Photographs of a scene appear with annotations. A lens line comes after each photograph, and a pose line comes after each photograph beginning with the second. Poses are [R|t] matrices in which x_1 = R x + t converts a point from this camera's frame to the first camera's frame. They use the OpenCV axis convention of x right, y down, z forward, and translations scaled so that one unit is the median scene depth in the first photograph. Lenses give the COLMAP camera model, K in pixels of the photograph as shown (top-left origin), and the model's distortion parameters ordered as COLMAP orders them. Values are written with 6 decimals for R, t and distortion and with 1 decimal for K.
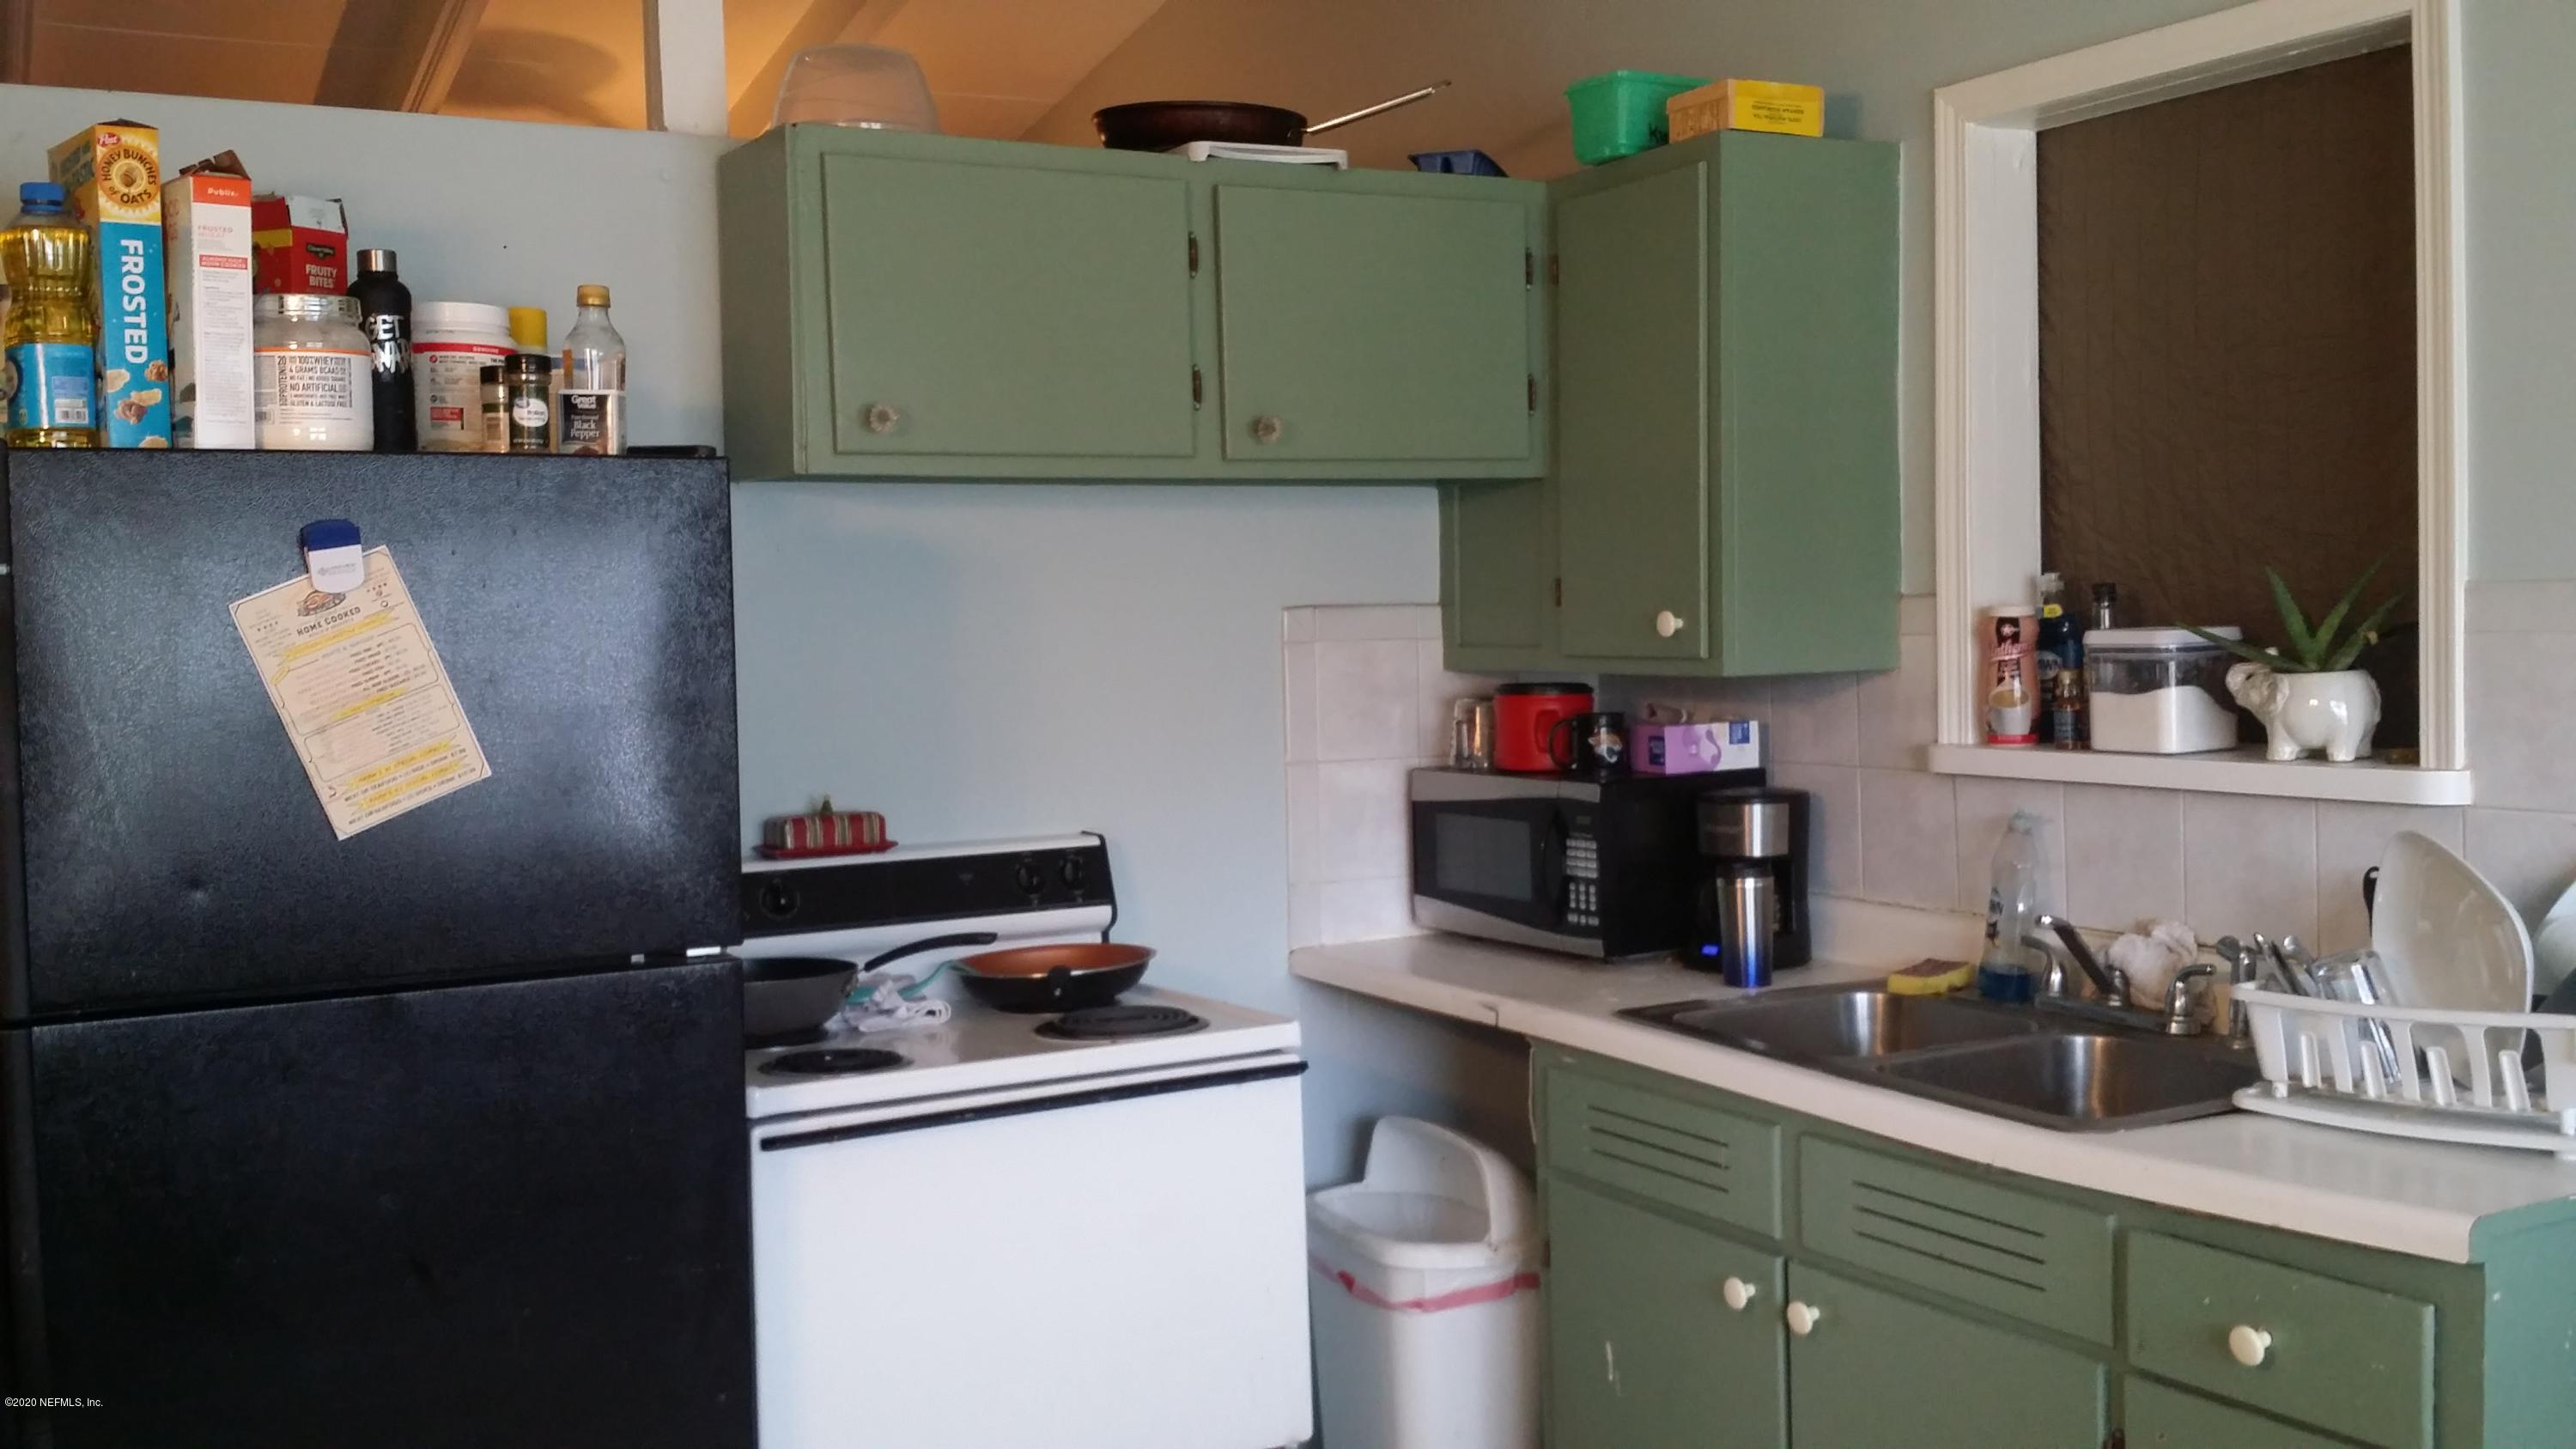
lens RADIAL K [[2405.0, 0, 1288.0], [0, 2405.0, 724.5], [0, 0, 1]] dist [0.177417, -0.427180]
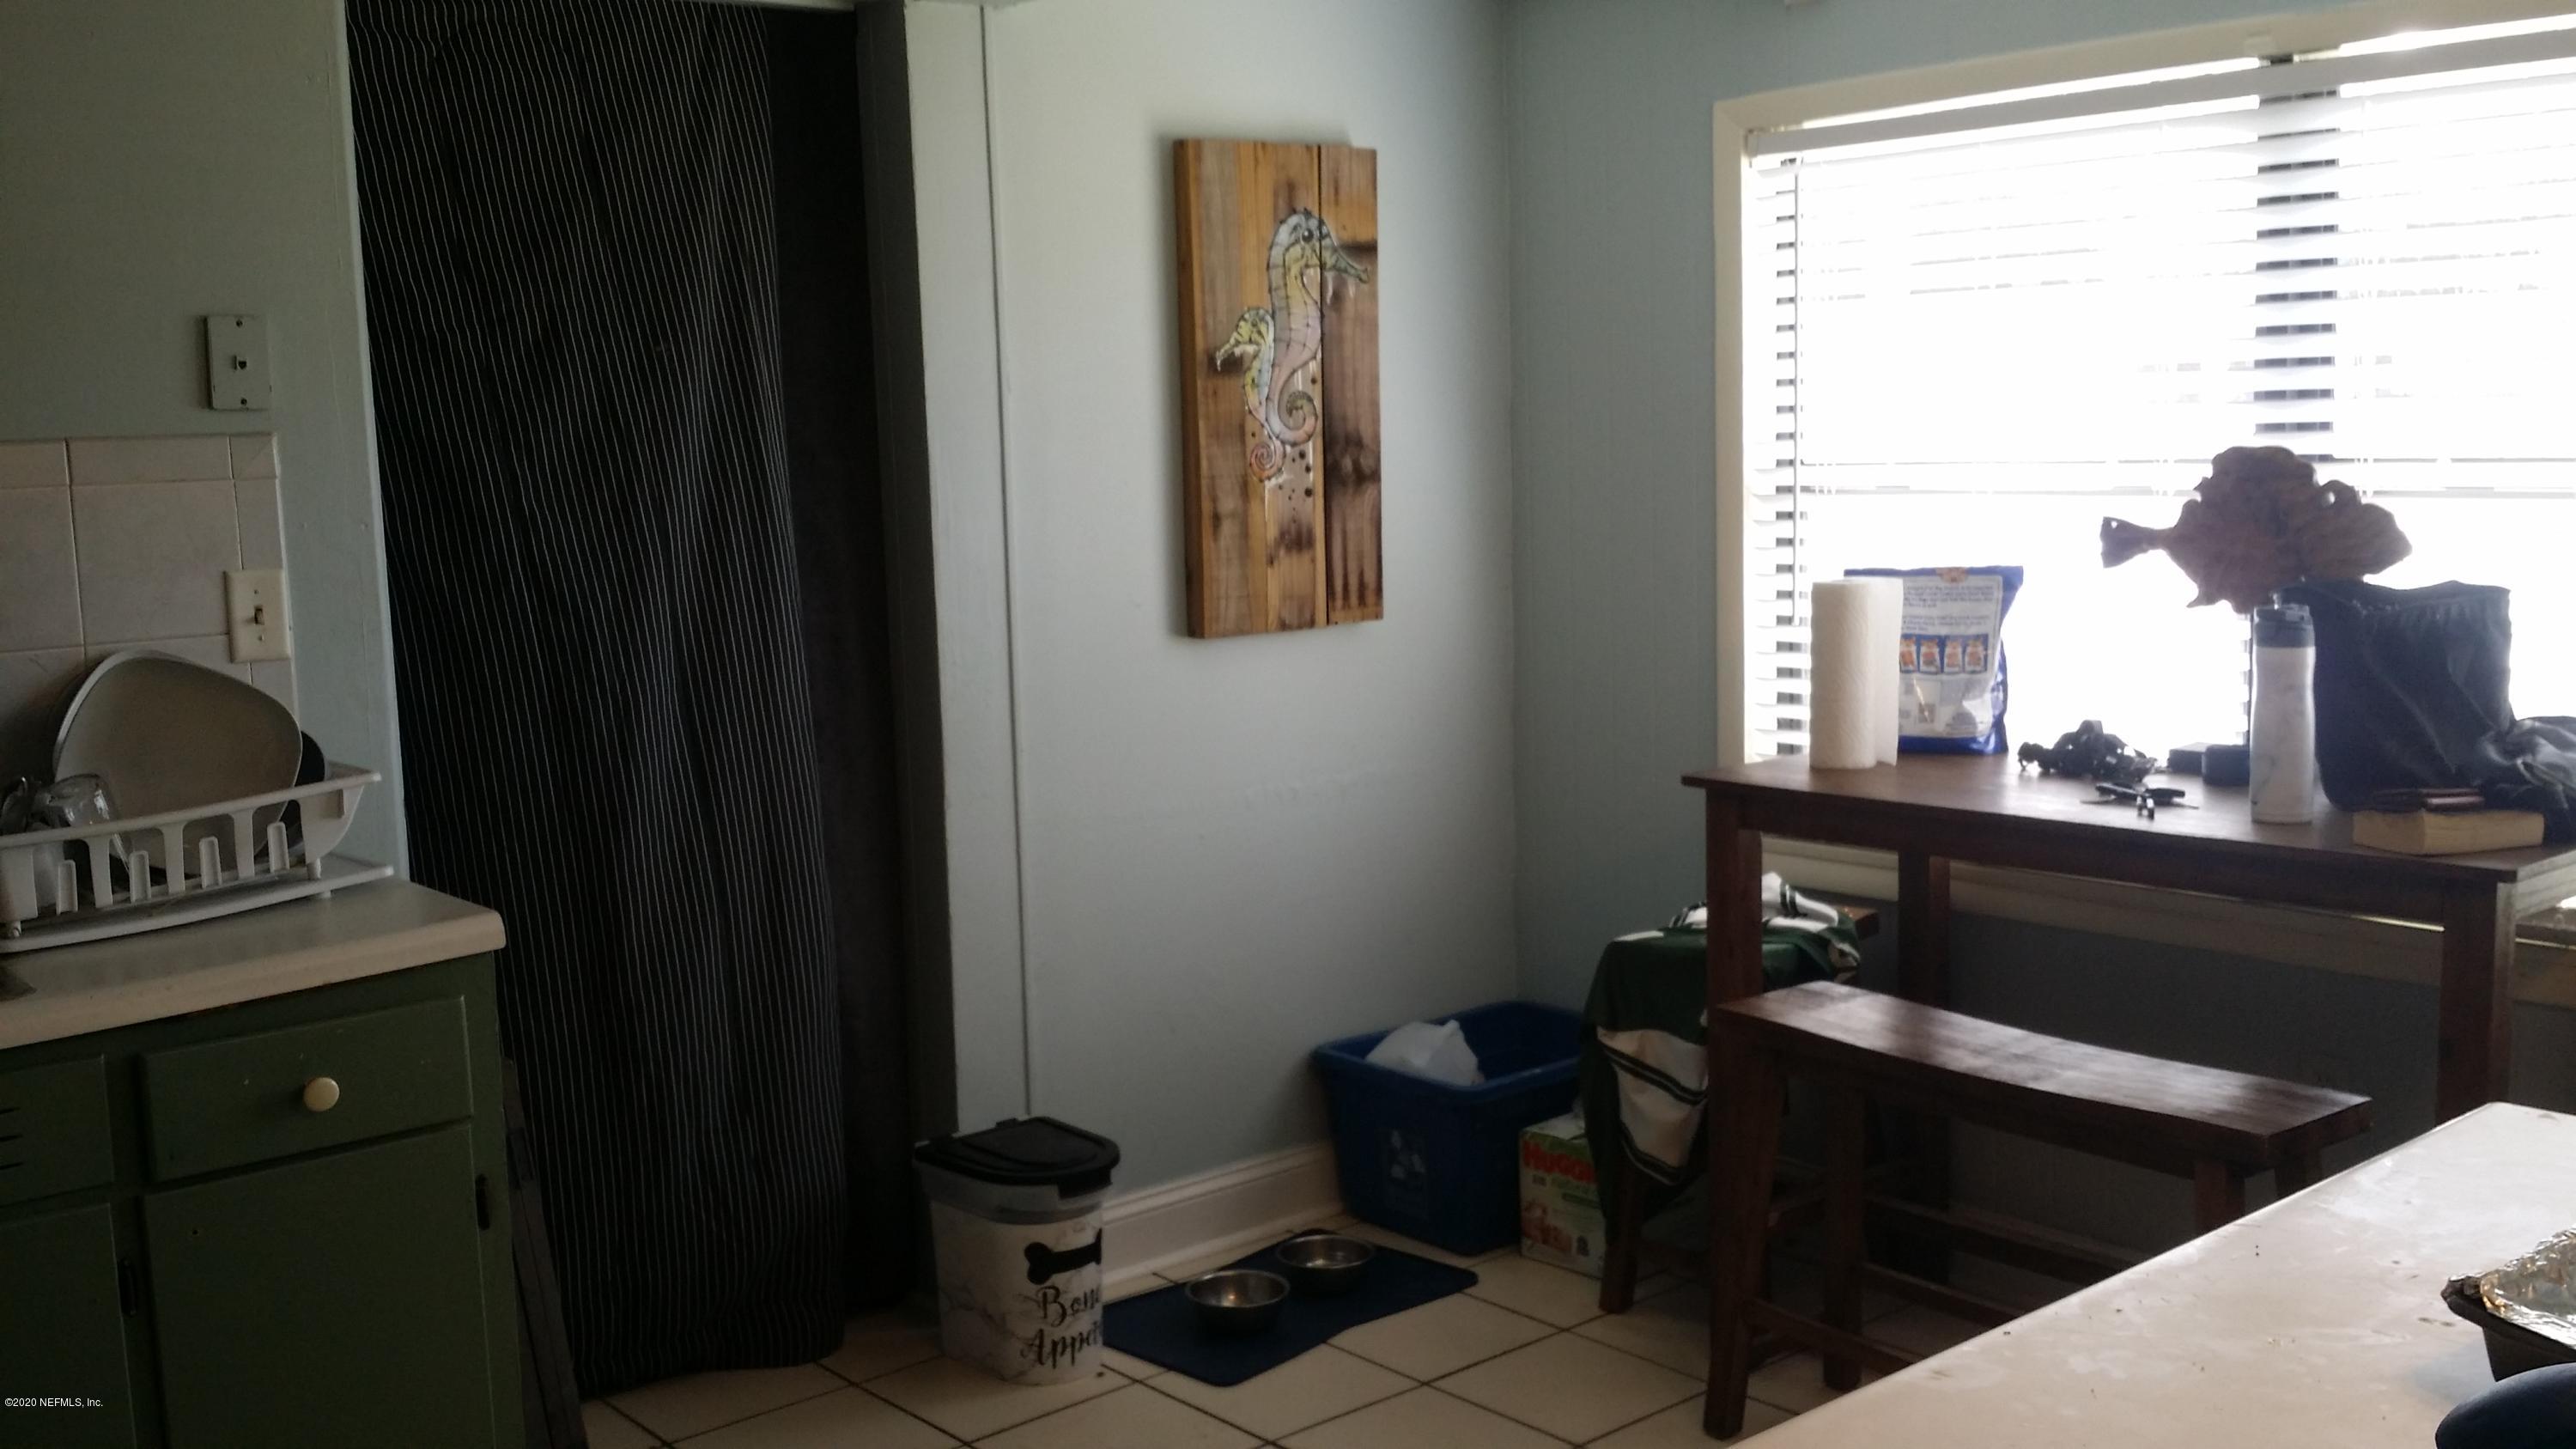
lens RADIAL K [[2424.2, 0, 1288.0], [0, 2424.2, 724.5], [0, 0, 1]] dist [0.175526, -0.427838]
pose [[-0.193954, -0.097619, 0.976142, -0.627883], [0.080763, 0.990070, 0.115059, -0.012236], [-0.977680, 0.101153, -0.184144, 0.577041]]
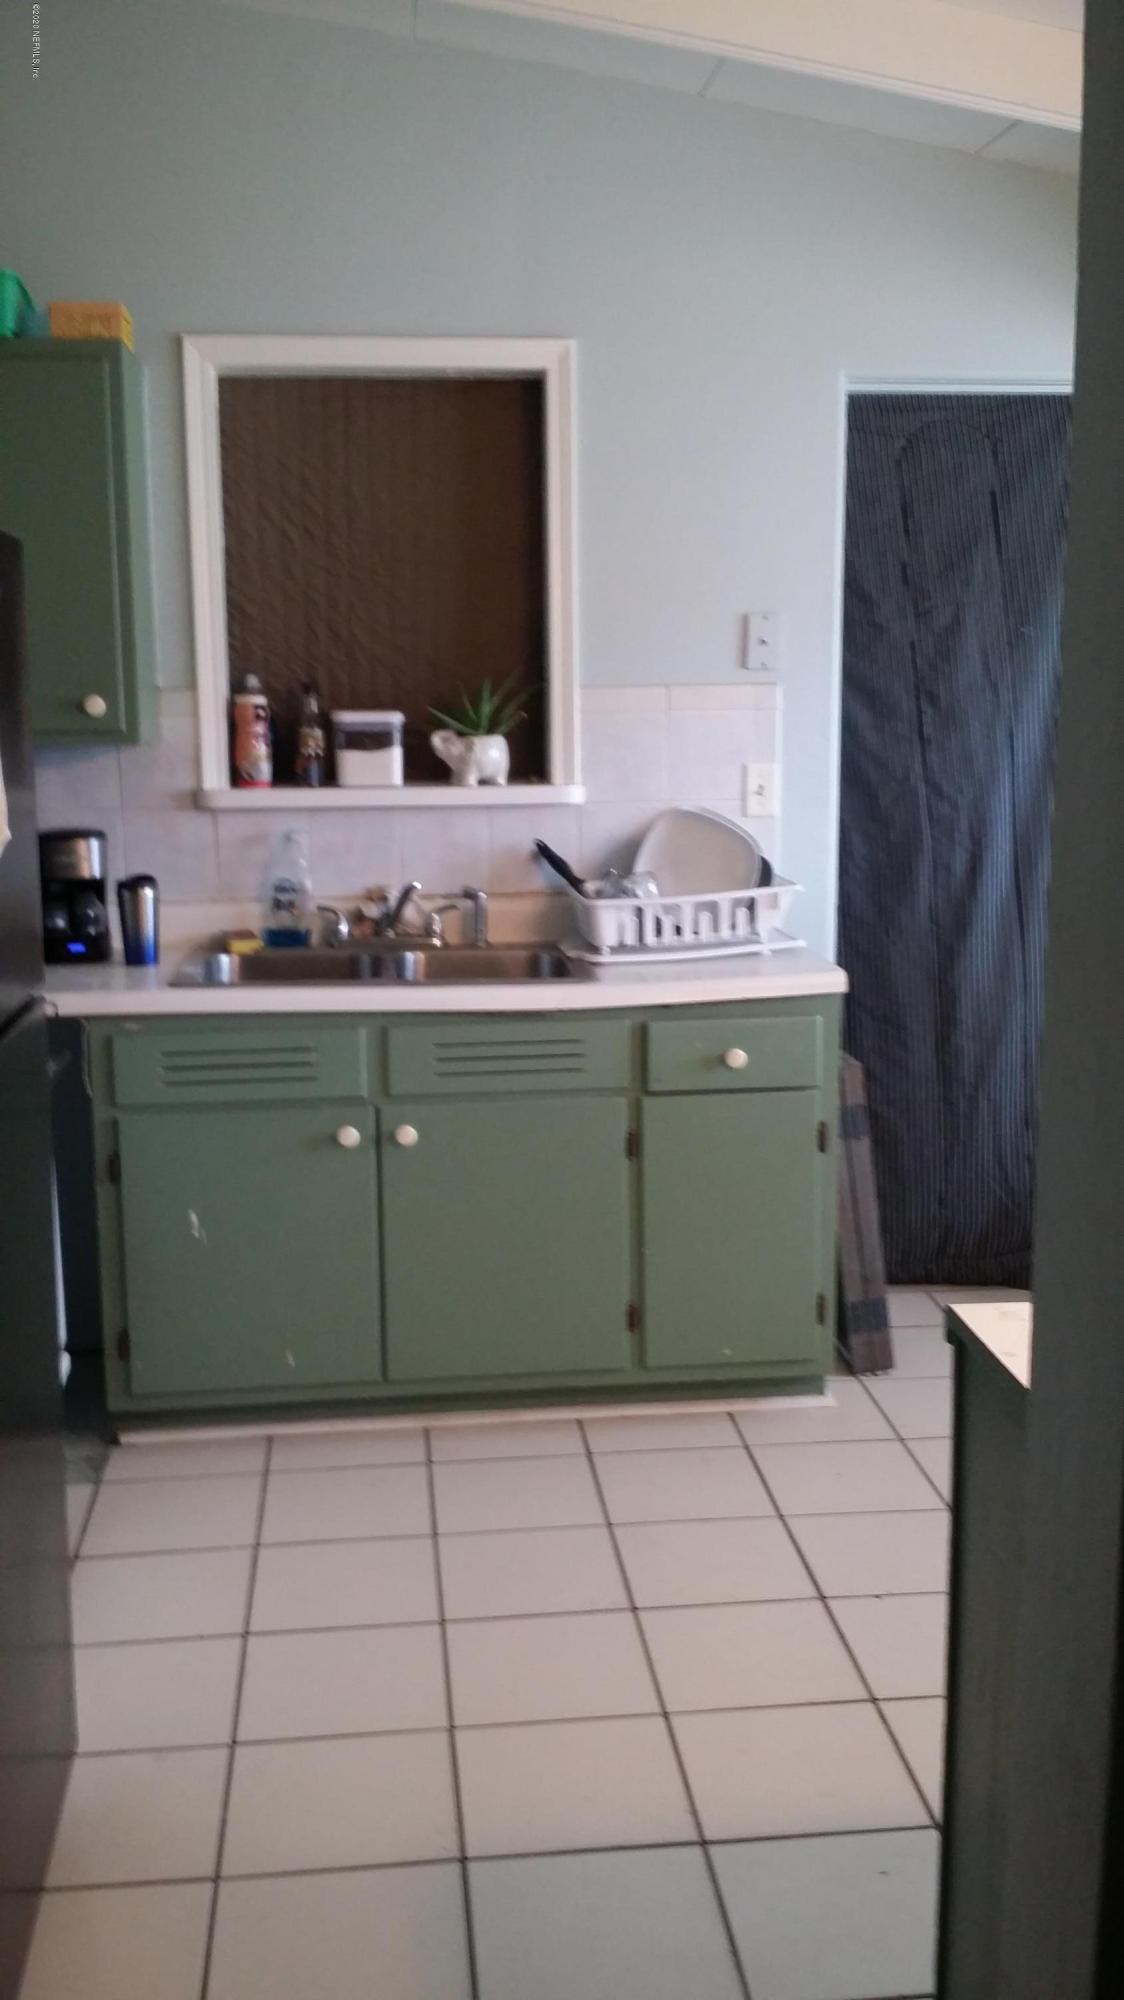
lens RADIAL K [[1867.0, 0, 562.0], [0, 1867.0, 1000.0], [0, 0, 1]] dist [0.177417, -0.427180]
pose [[0.389318, -0.138420, 0.910643, -0.847532], [0.043393, 0.990302, 0.131978, -0.008115], [-0.920081, -0.011866, 0.391549, 0.396797]]
